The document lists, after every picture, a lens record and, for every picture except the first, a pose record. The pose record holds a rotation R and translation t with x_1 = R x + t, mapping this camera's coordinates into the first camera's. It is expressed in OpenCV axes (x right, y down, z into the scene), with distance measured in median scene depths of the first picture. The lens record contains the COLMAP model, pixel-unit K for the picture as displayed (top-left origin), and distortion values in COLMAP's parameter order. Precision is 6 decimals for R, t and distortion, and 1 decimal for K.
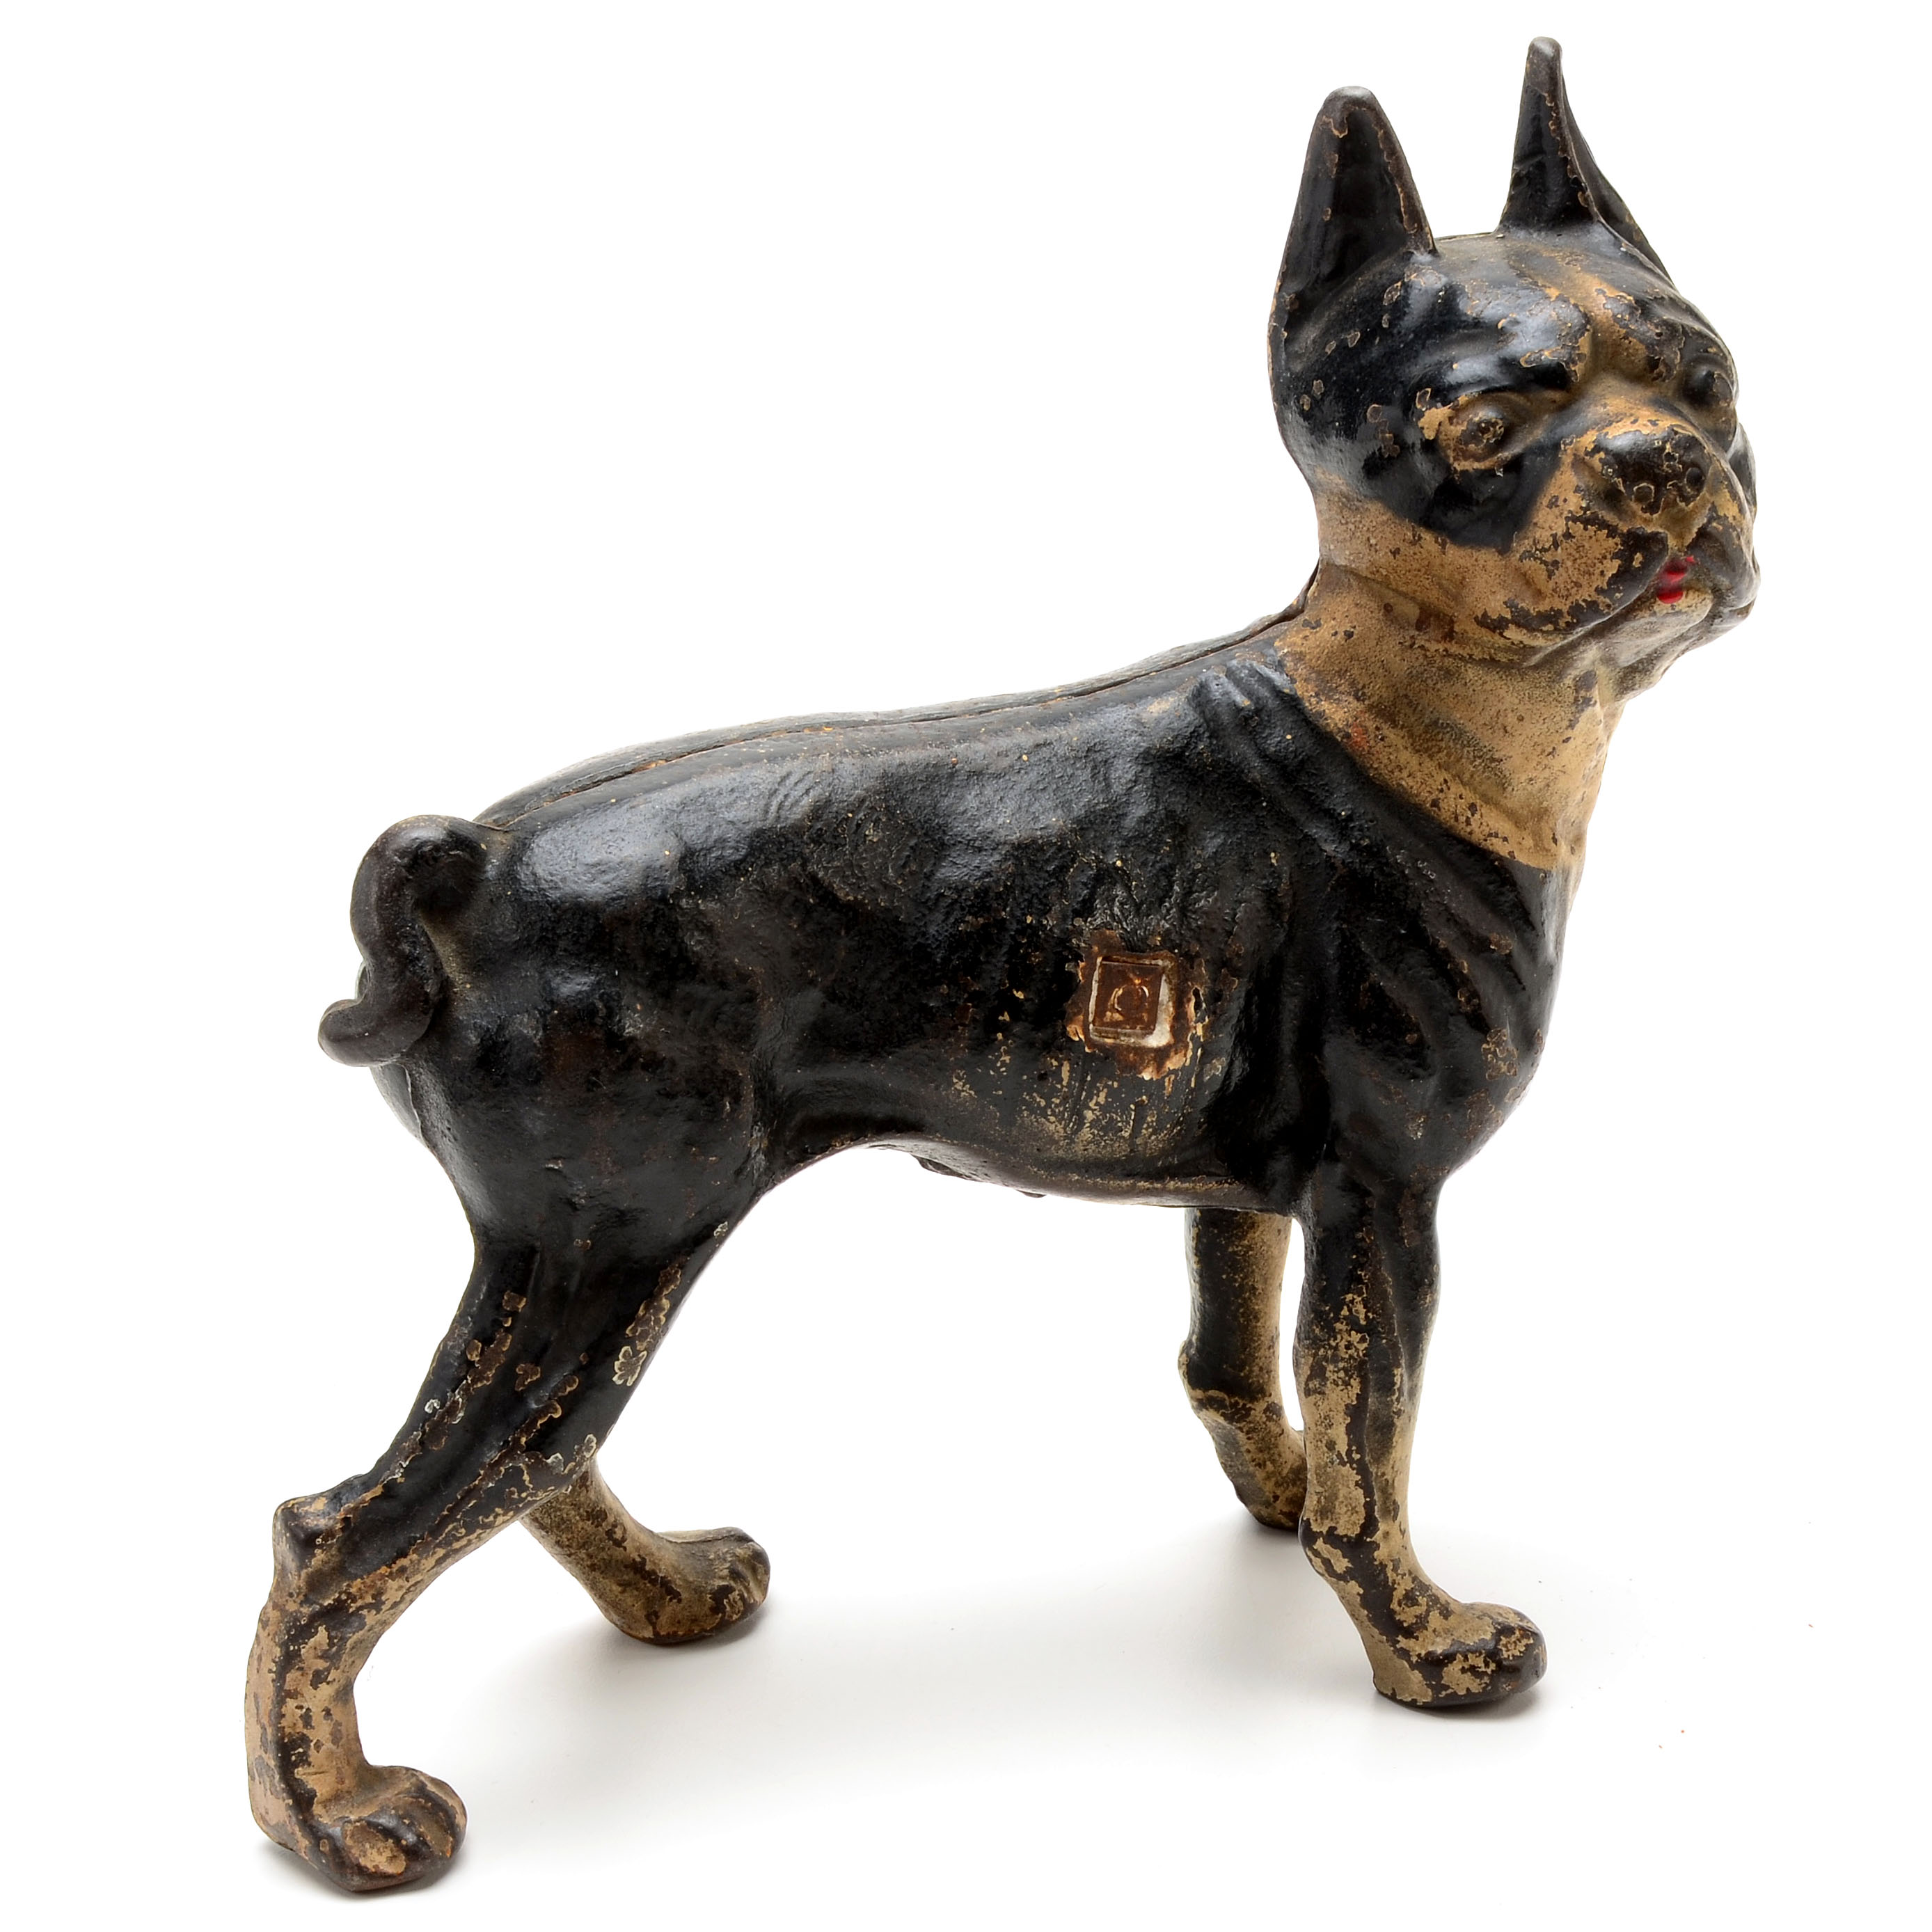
lens RADIAL K [[4373.4, 0, 976.8], [0, 4373.4, 970.4], [0, 0, 1]] dist [-0.060055, 0.000000]
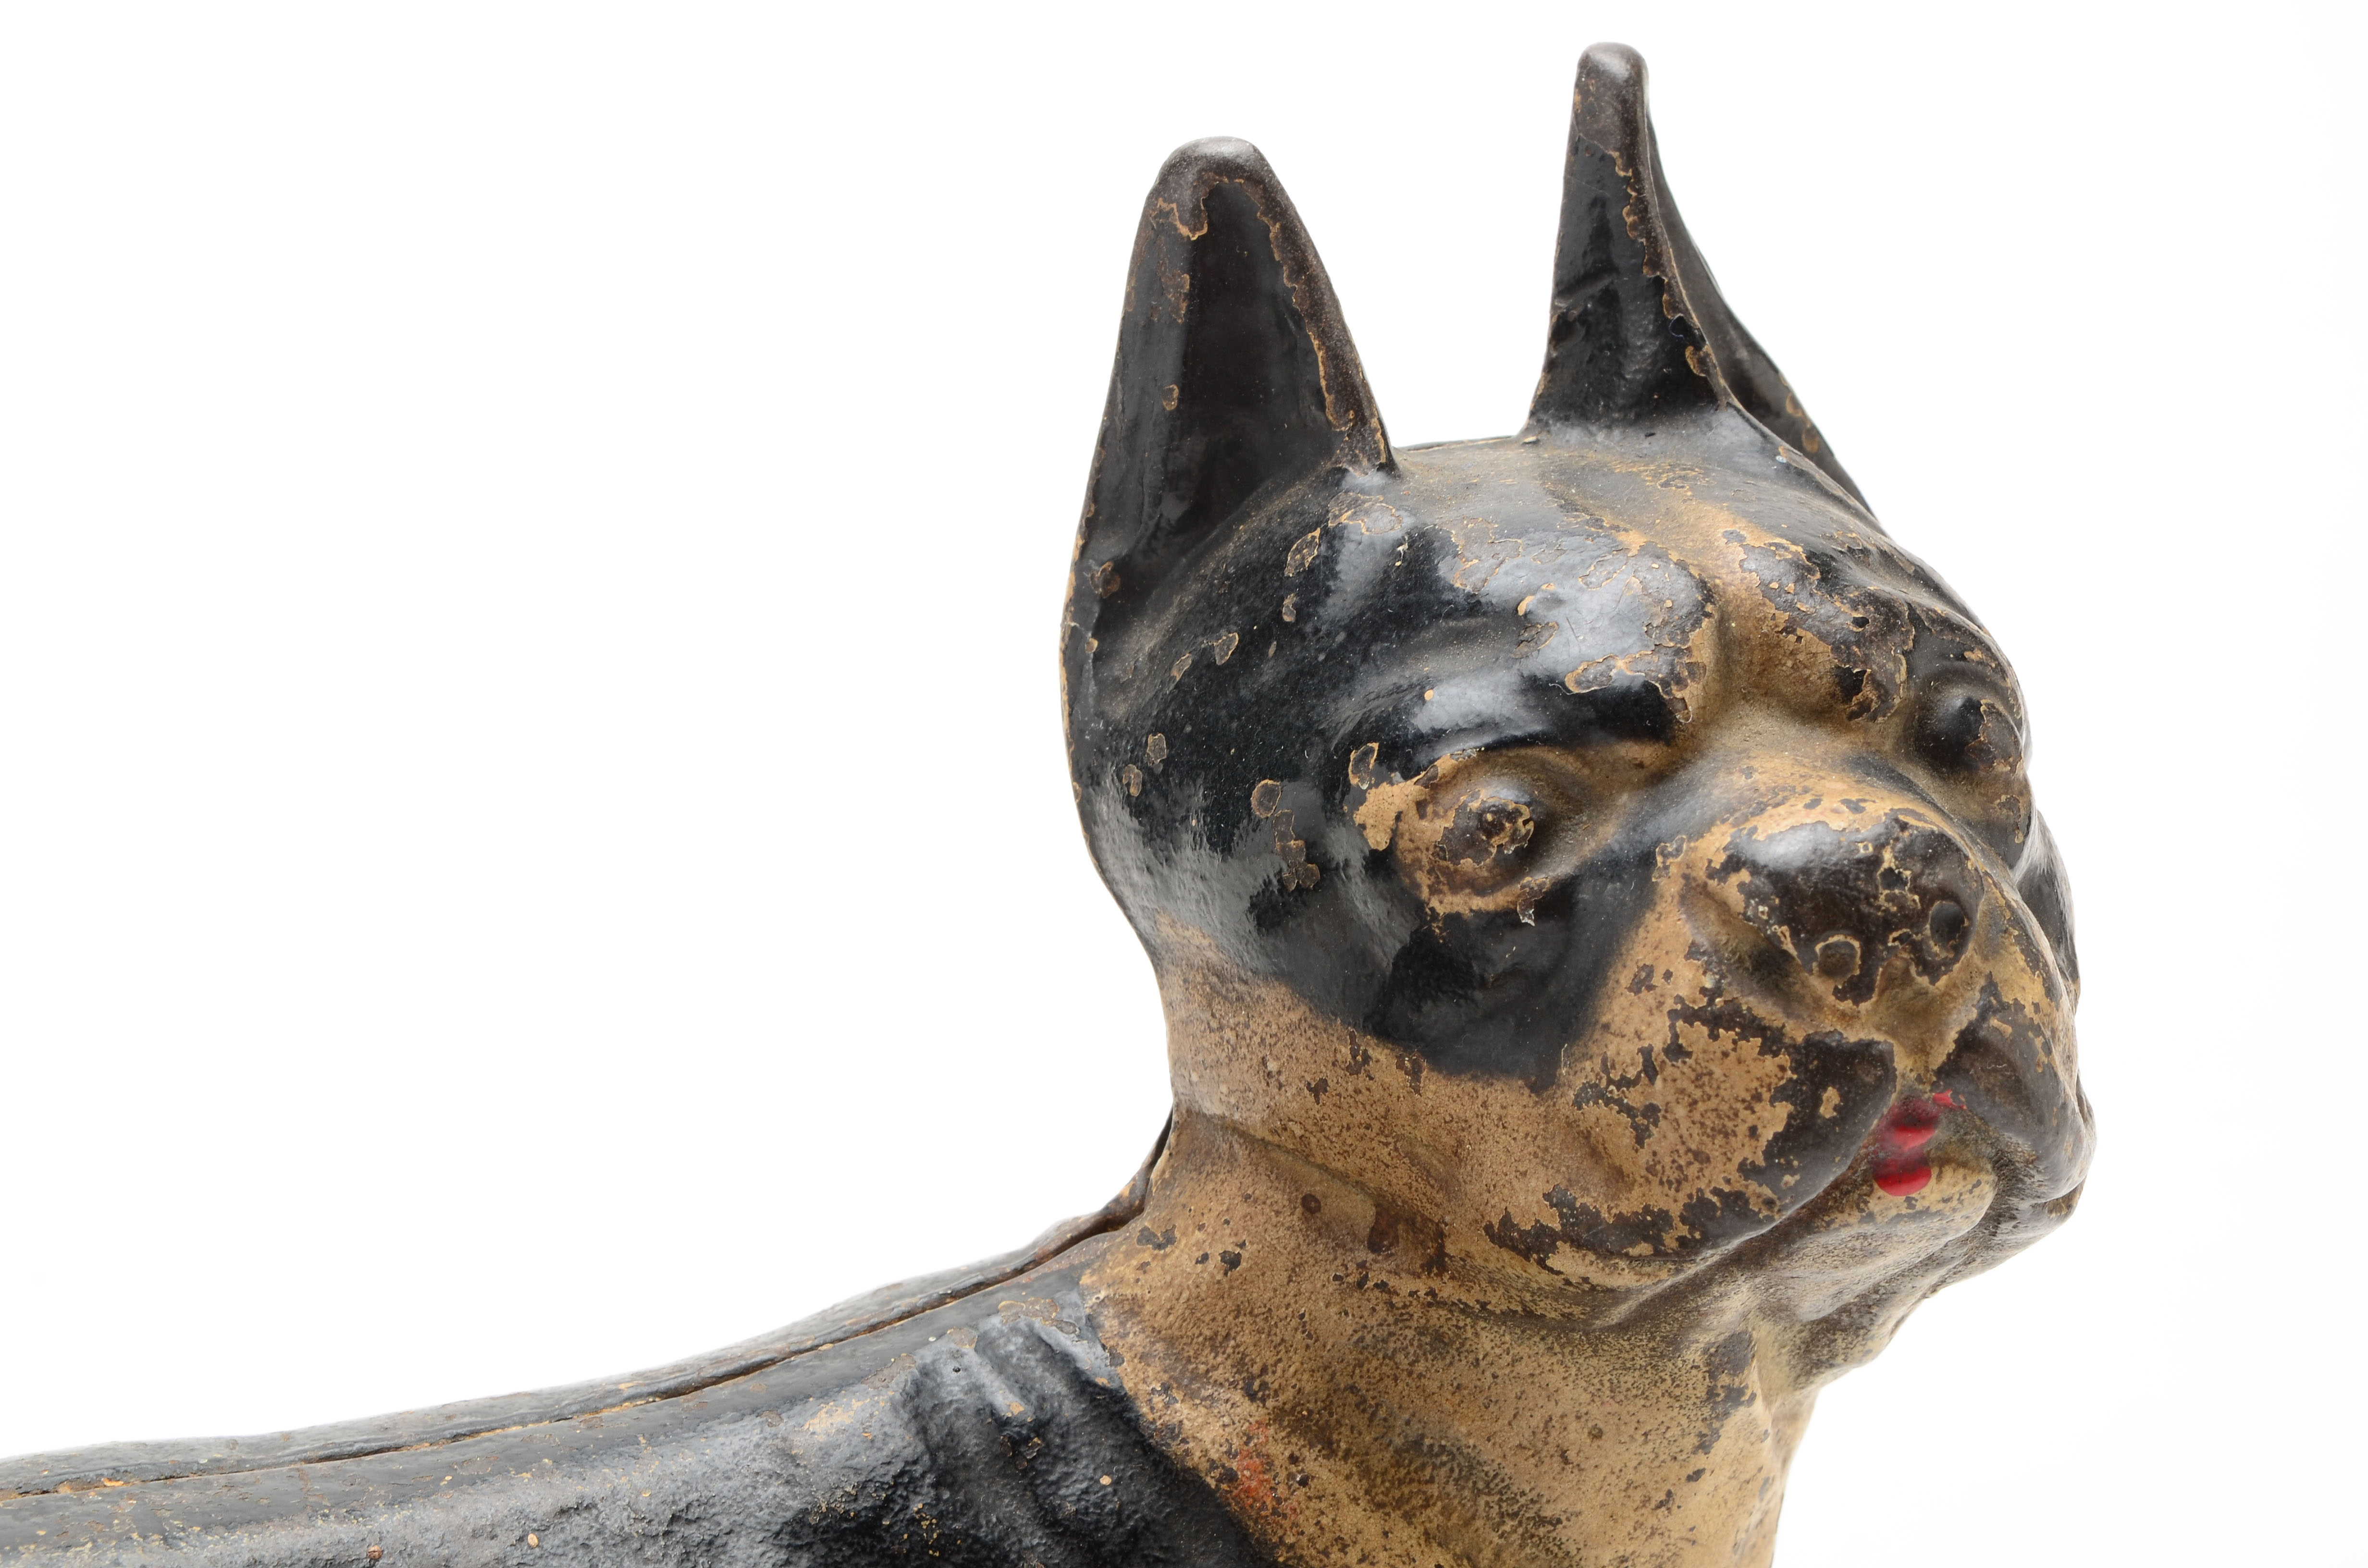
lens RADIAL K [[4672.3, 0, 1160.2], [0, 4672.3, 784.8], [0, 0, 1]] dist [0.060408, 0.000000]
pose [[0.999916, -0.012583, 0.003040, 0.077028], [0.012894, 0.988936, -0.147781, -0.053209], [-0.001147, 0.147808, 0.989015, 0.489909]]
